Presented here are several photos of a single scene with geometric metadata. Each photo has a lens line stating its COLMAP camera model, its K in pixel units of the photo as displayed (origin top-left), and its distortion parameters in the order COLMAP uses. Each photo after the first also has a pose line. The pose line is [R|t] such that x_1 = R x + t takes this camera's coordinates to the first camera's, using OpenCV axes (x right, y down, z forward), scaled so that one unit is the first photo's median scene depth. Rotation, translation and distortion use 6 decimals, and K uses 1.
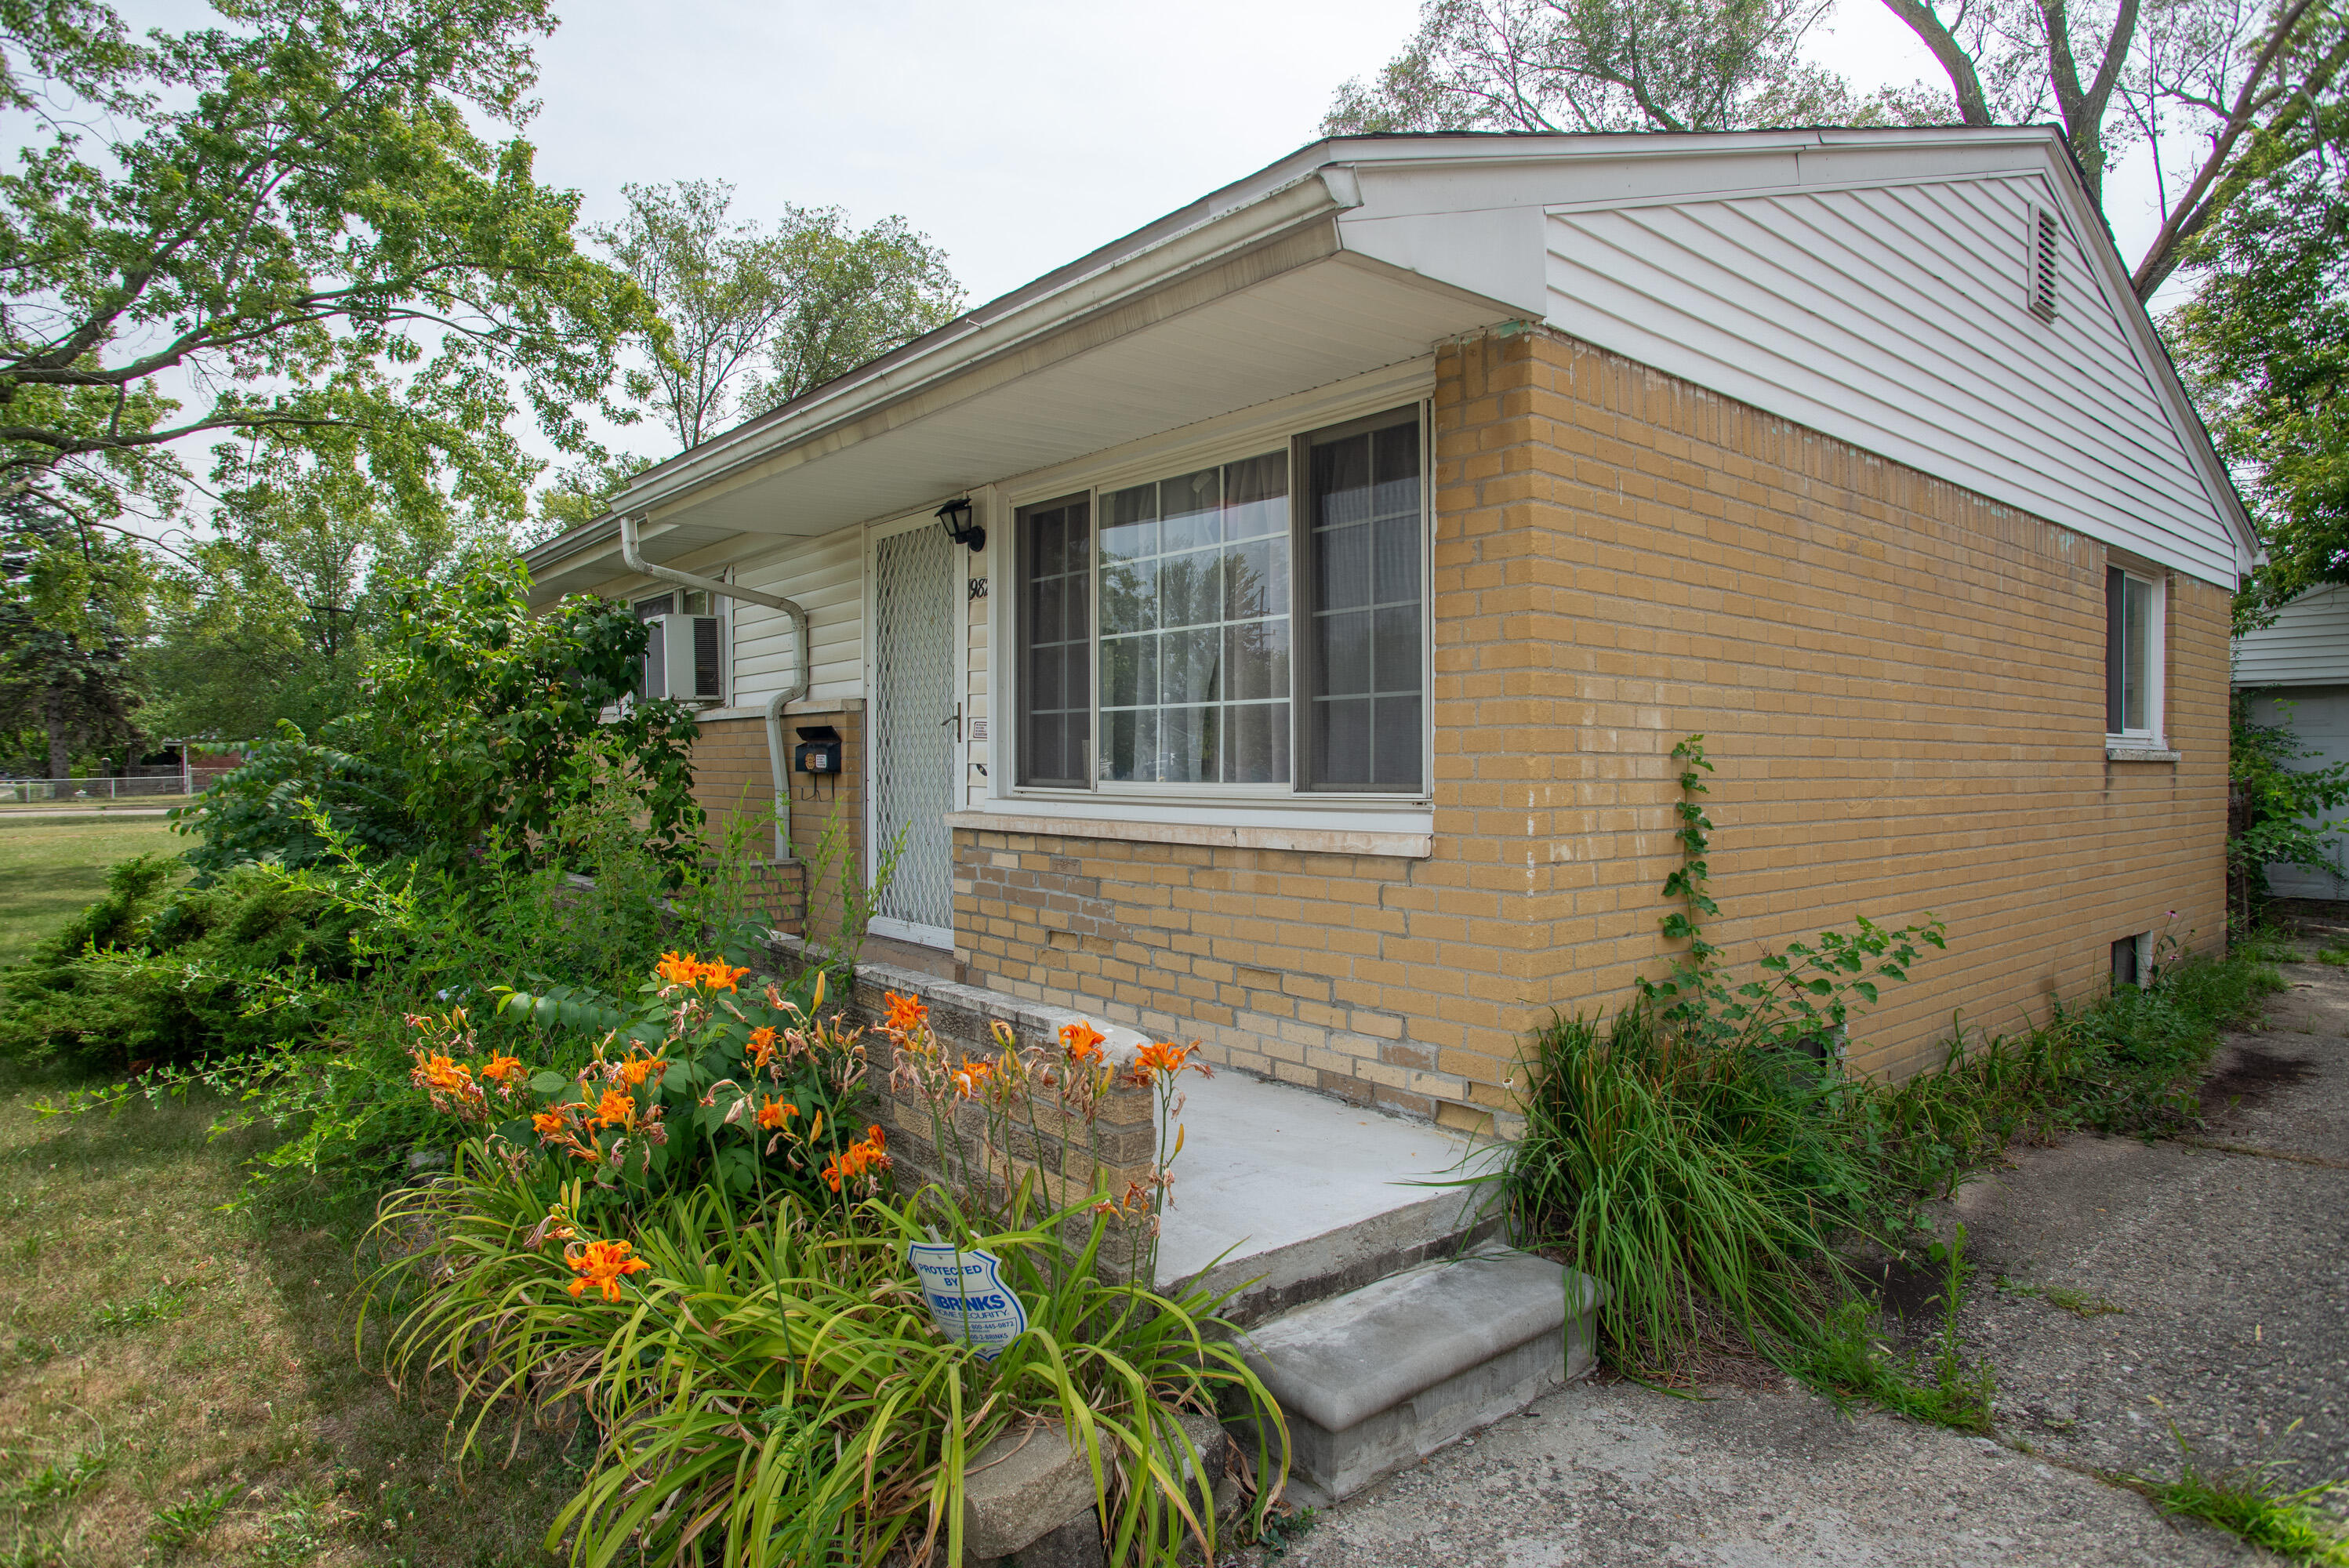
lens RADIAL K [[1325.4, 0, 1174.5], [0, 1325.4, 784.0], [0, 0, 1]] dist [-0.071078, 0.036851]
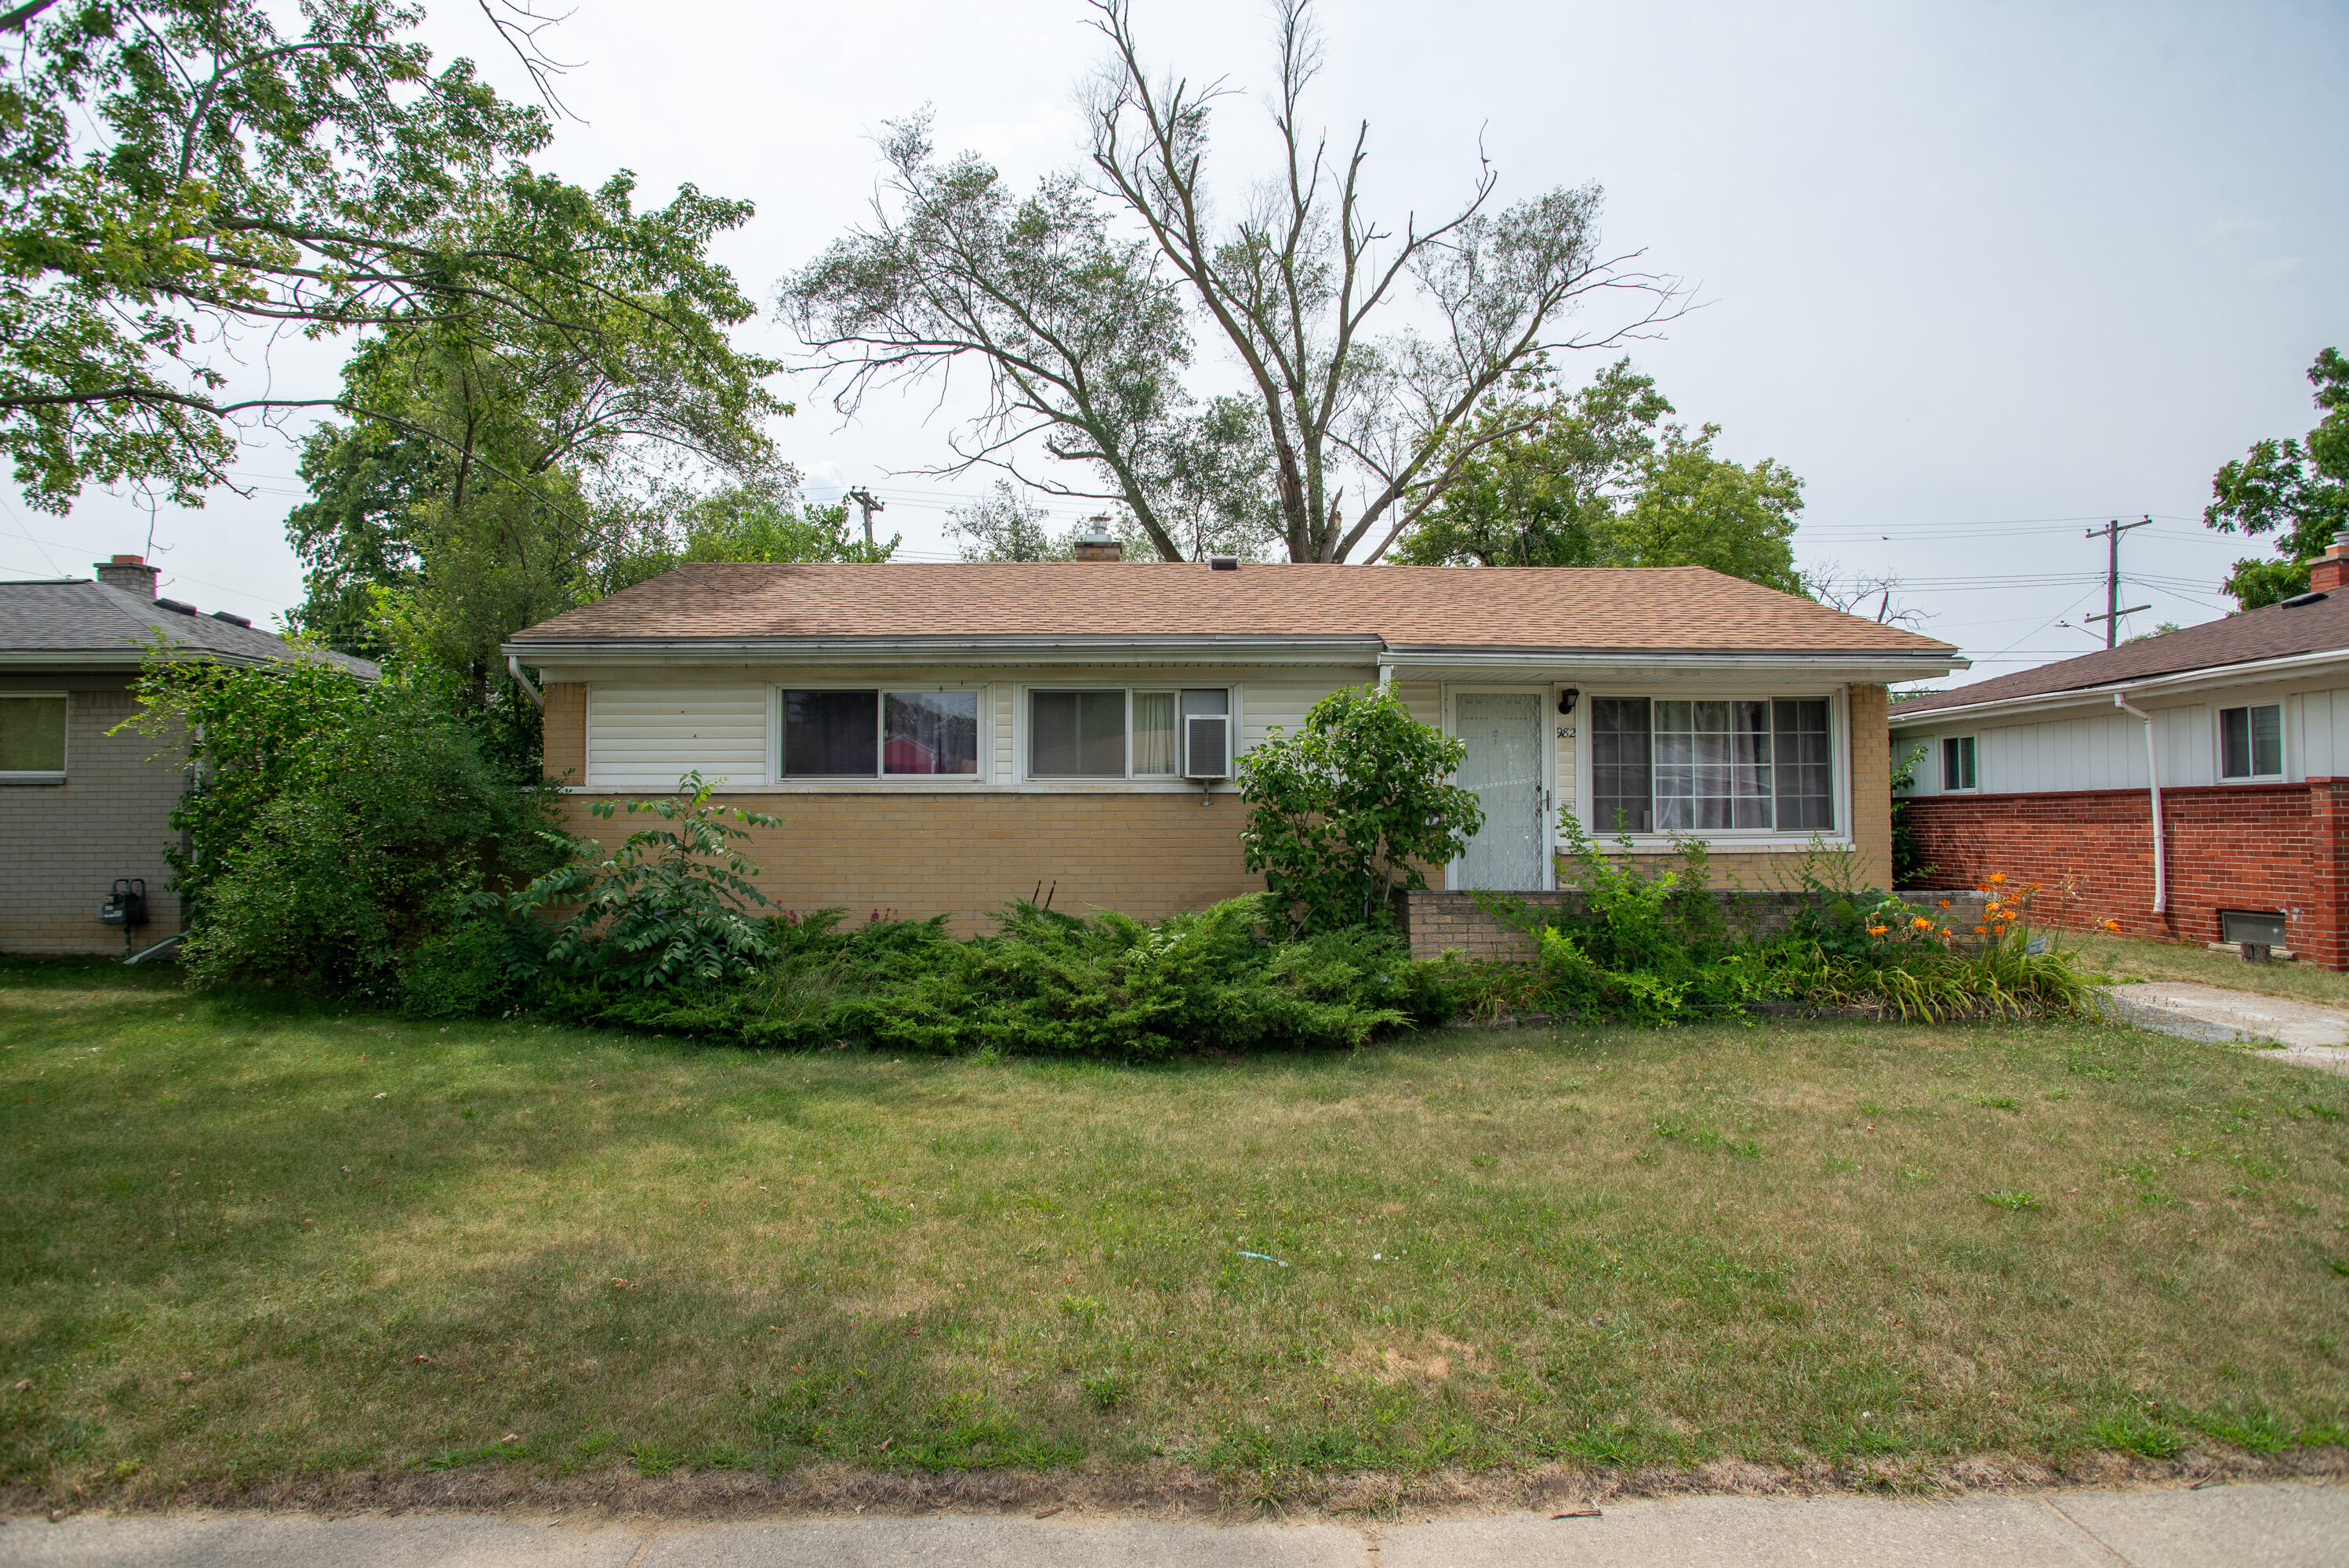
lens RADIAL K [[1343.7, 0, 1174.5], [0, 1343.7, 784.0], [0, 0, 1]] dist [-0.109125, 0.080307]
pose [[0.615305, 0.023518, 0.787938, -1.816980], [0.015956, 0.998979, -0.042277, 0.002188], [-0.788128, 0.038585, 0.614301, 0.213921]]
